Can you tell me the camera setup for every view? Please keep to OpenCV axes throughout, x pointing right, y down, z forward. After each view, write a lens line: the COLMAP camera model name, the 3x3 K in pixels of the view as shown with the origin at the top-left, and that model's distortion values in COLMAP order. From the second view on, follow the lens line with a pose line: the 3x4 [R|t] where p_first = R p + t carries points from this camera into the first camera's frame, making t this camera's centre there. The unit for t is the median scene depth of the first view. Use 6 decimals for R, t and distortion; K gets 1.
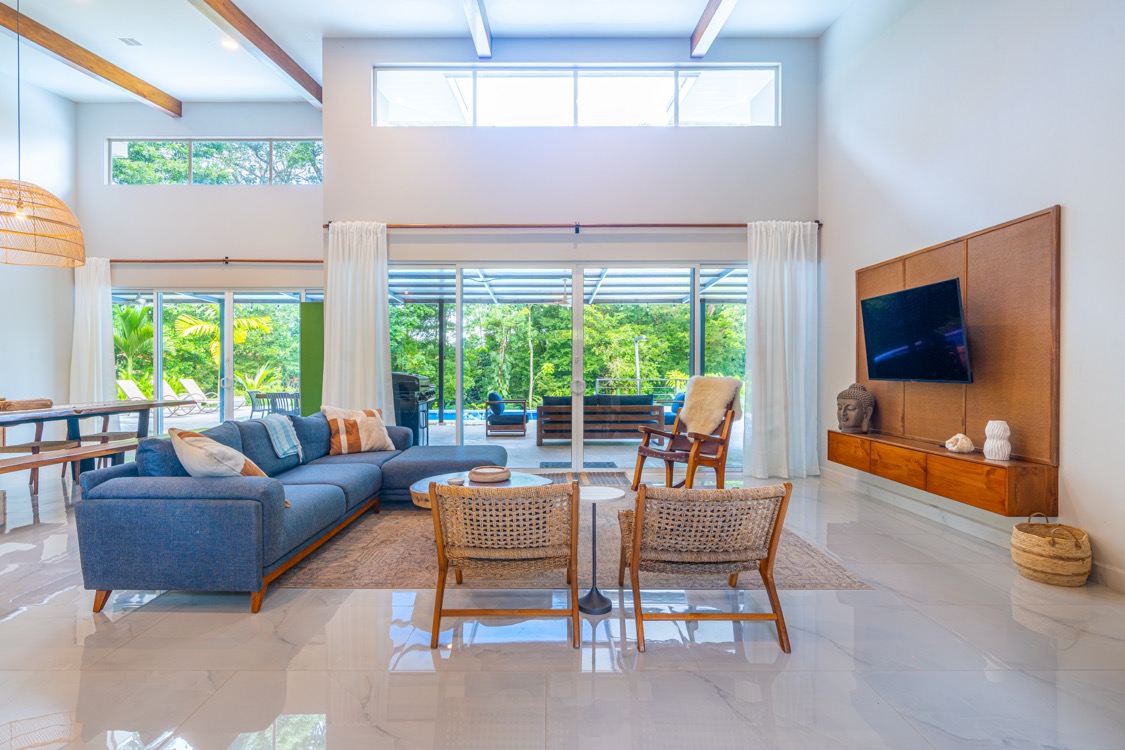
lens RADIAL K [[581.0, 0, 562.5], [0, 581.0, 375.0], [0, 0, 1]] dist [-0.001687, -0.000426]
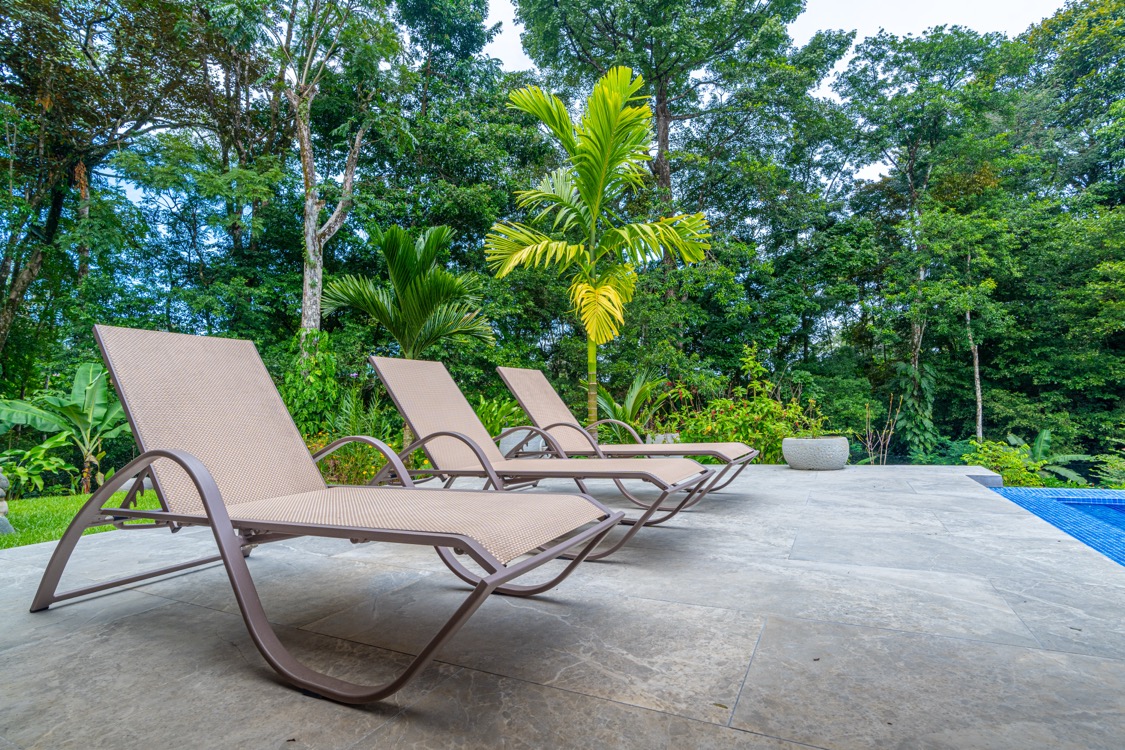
lens RADIAL K [[548.6, 0, 562.5], [0, 548.6, 375.0], [0, 0, 1]] dist [-0.002785, -0.000641]
pose [[0.886038, -0.065324, -0.458987, -0.187557], [0.036115, 0.996740, -0.072142, 0.006620], [0.462203, 0.047344, 0.885509, 0.286301]]
